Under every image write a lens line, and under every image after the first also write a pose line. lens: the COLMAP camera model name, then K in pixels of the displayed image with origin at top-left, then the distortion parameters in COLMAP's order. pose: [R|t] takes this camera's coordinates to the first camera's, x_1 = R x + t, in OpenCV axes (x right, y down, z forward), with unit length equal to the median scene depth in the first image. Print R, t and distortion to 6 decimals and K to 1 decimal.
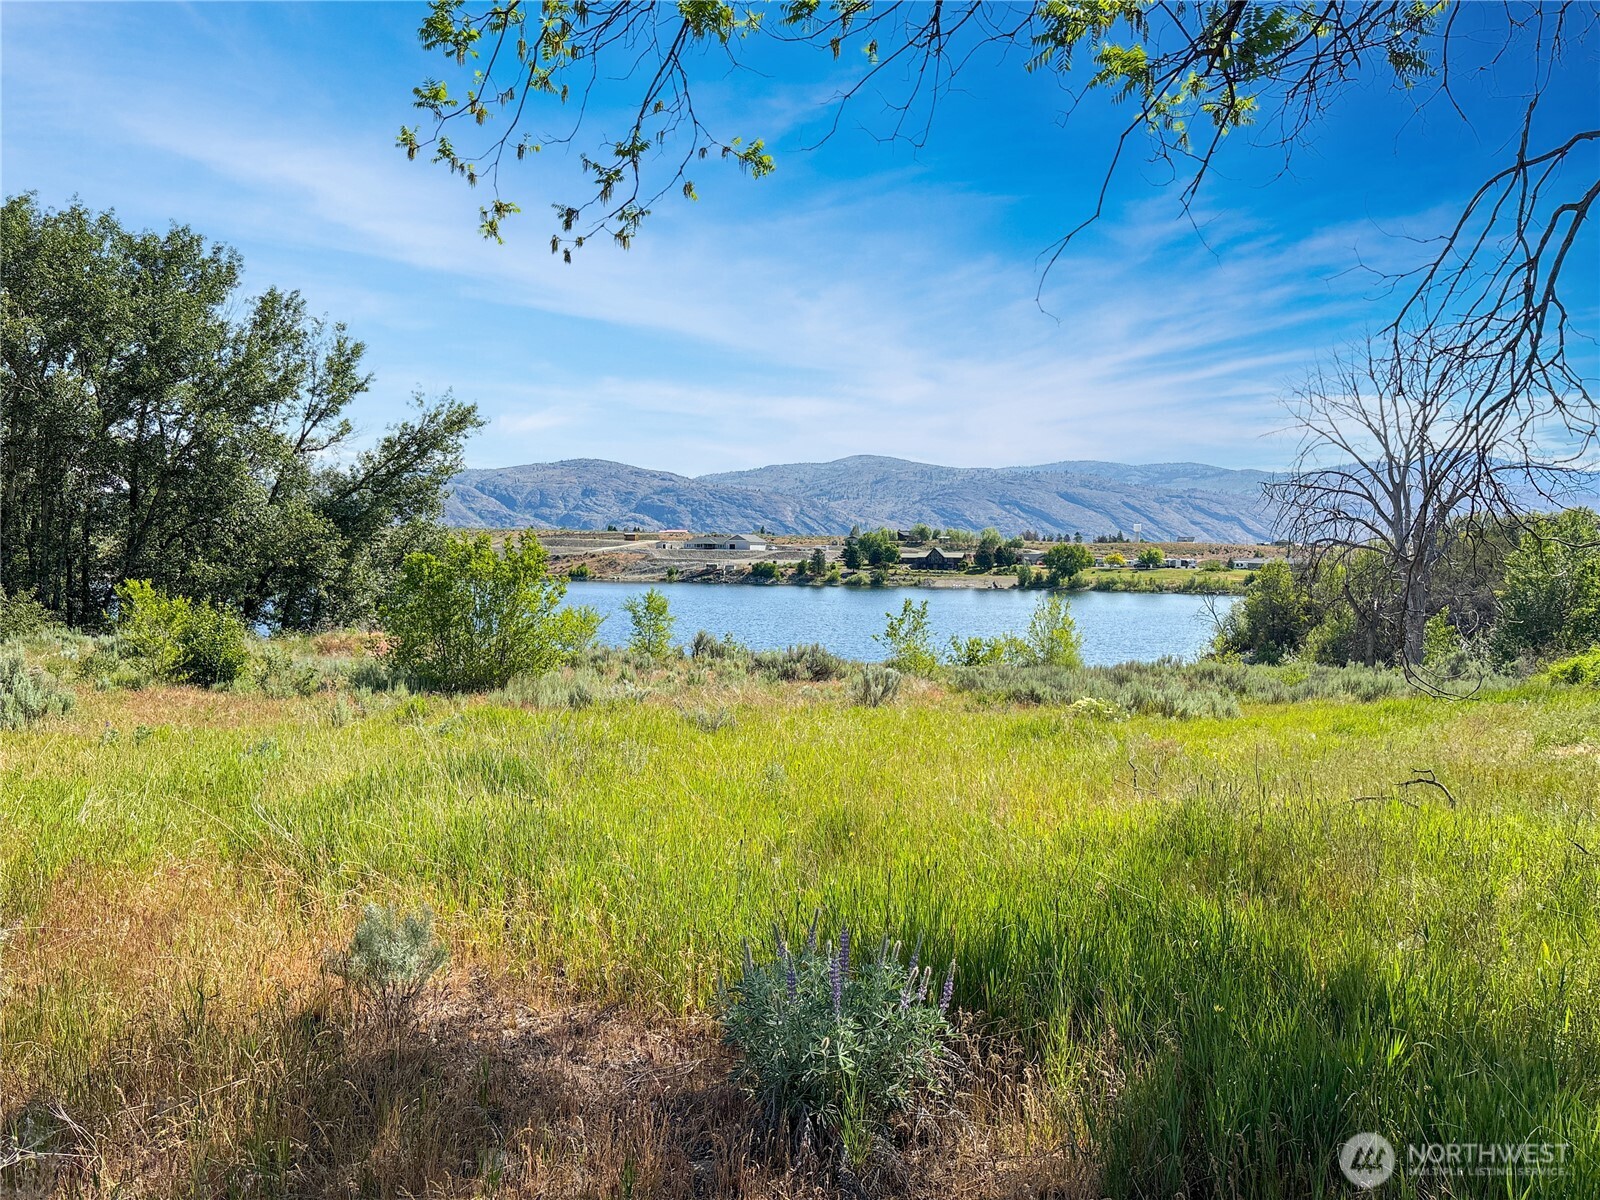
lens RADIAL K [[1201.8, 0, 798.3], [0, 1201.8, 624.8], [0, 0, 1]] dist [0.052565, -0.052151]
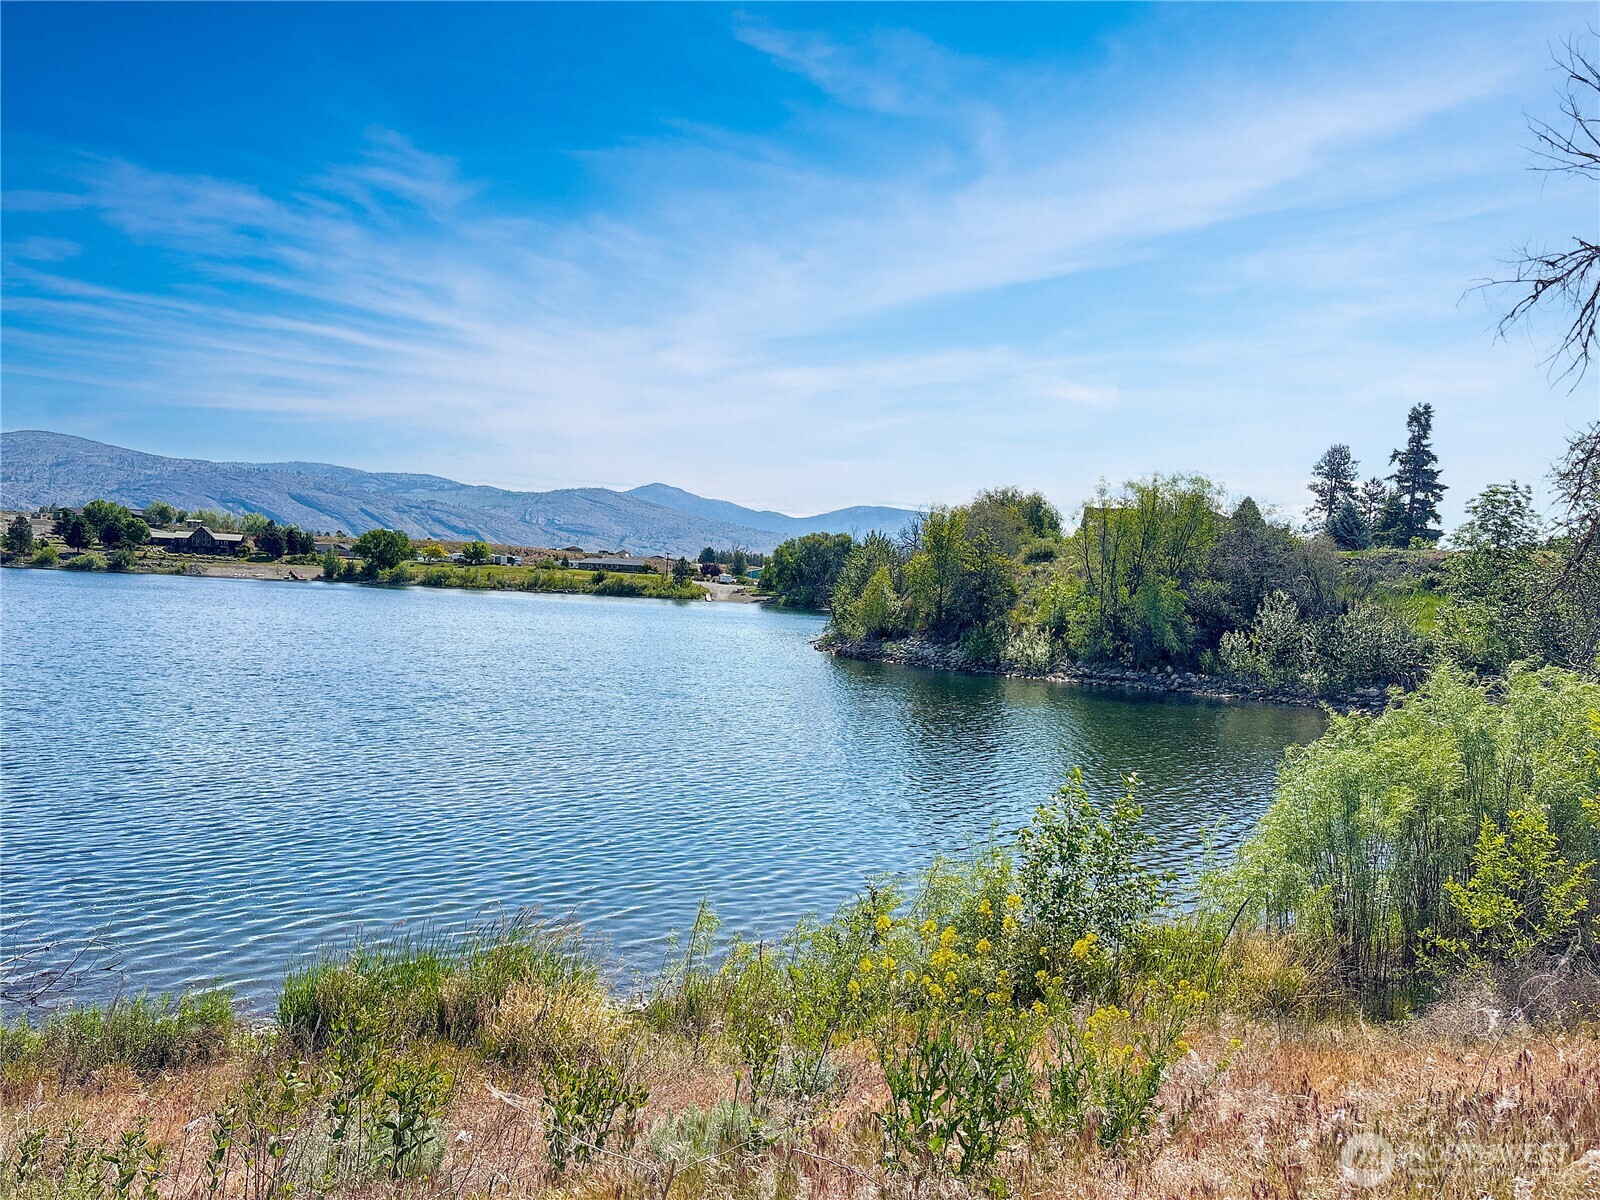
lens RADIAL K [[1201.8, 0, 815.9], [0, 1201.8, 597.8], [0, 0, 1]] dist [0.052565, -0.052151]
pose [[0.810249, 0.023299, 0.585622, -0.021616], [-0.004513, 0.999428, -0.033519, 0.006062], [-0.586068, 0.024516, 0.809891, 0.139279]]
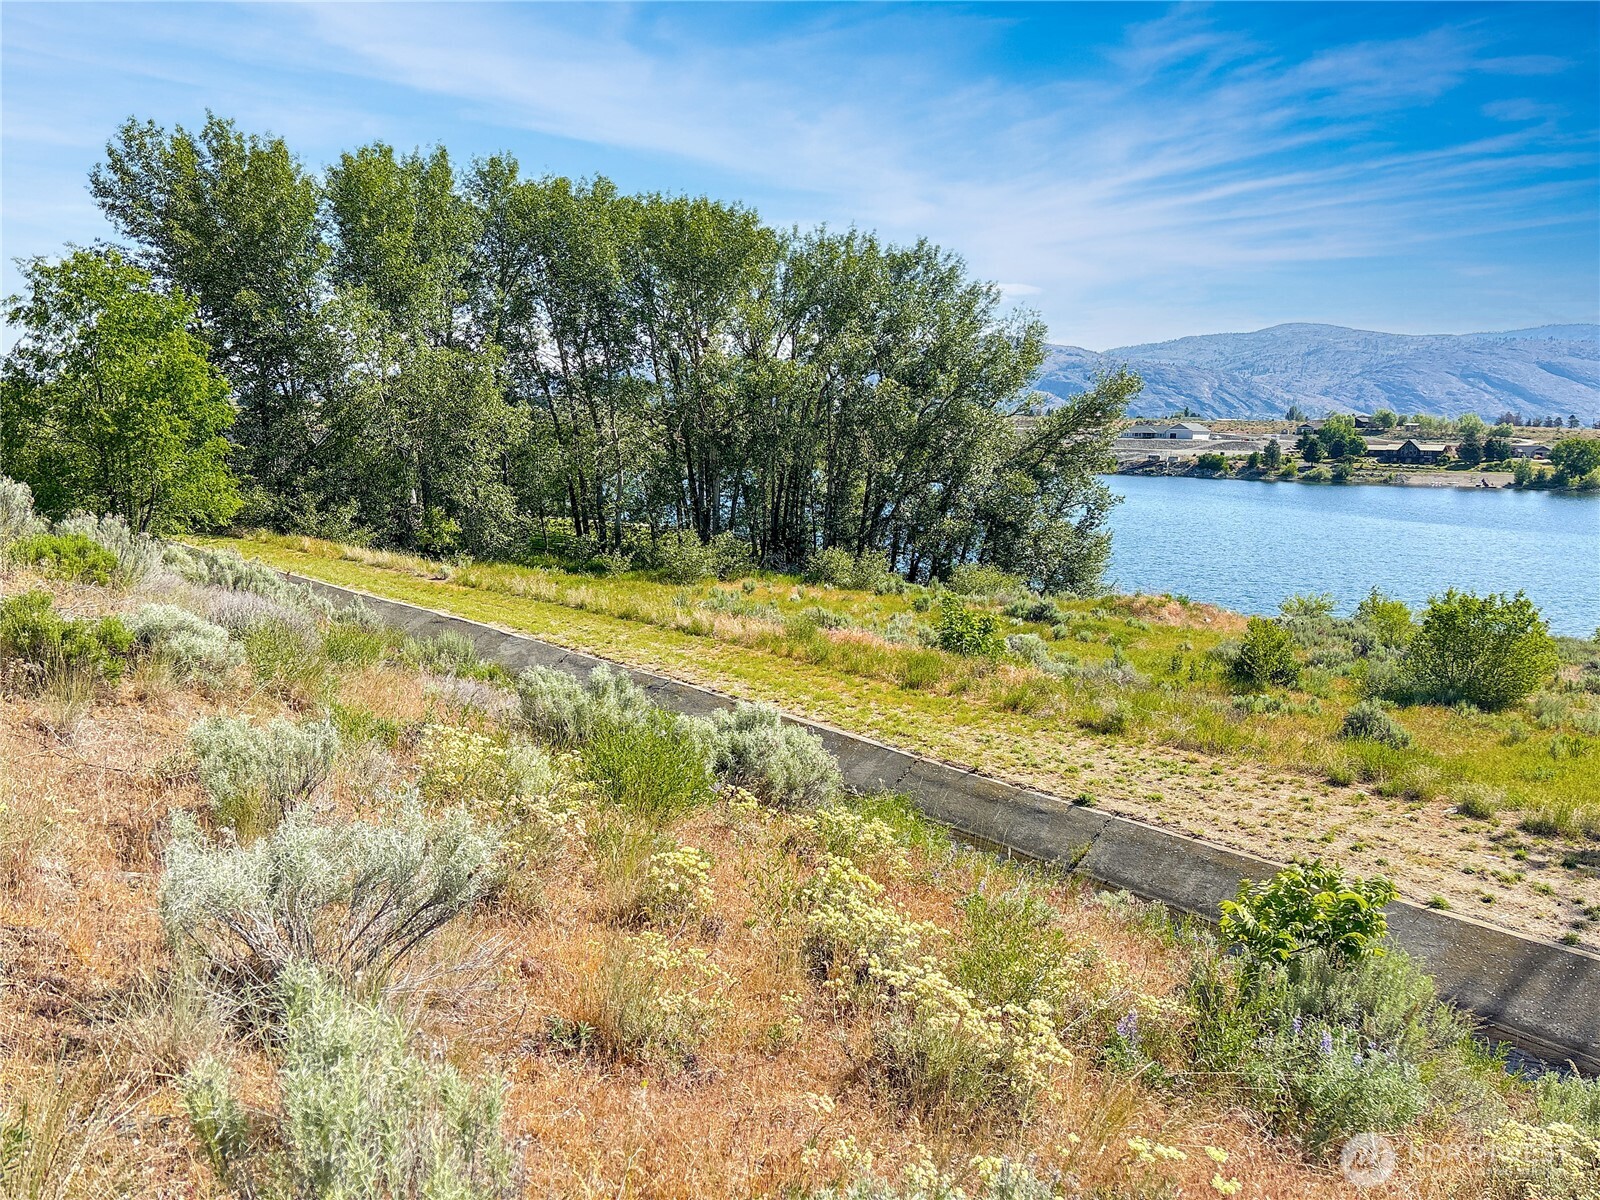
lens RADIAL K [[1201.8, 0, 800.2], [0, 1201.8, 619.1], [0, 0, 1]] dist [0.052565, -0.052151]
pose [[0.948127, 0.057350, -0.312676, -0.029096], [-0.027105, 0.994594, 0.100236, -0.008273], [0.316734, -0.086561, 0.944556, -0.029979]]
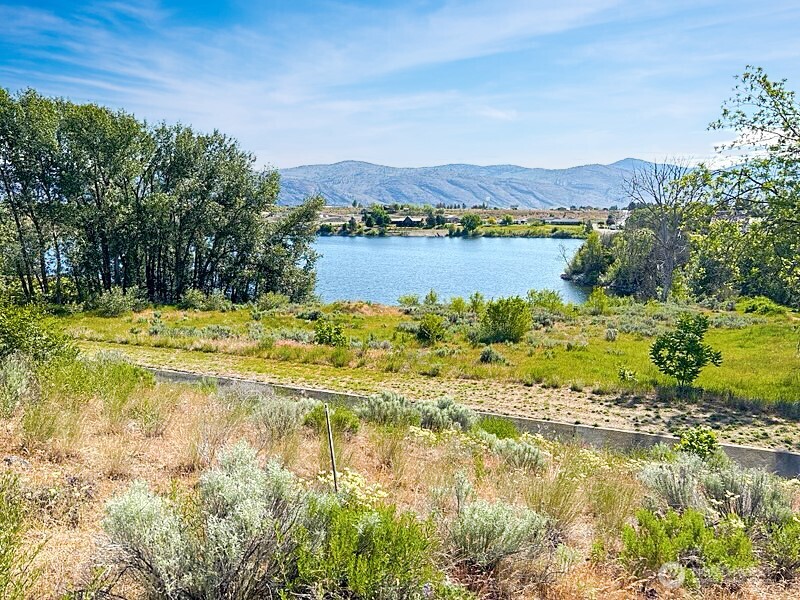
lens RADIAL K [[600.9, 0, 400.8], [0, 600.9, 303.2], [0, 0, 1]] dist [0.052565, -0.052151]
pose [[0.990574, -0.029295, 0.133812, -0.041321], [0.016778, 0.995457, 0.093724, -0.011523], [-0.135950, -0.090596, 0.986565, -0.037154]]
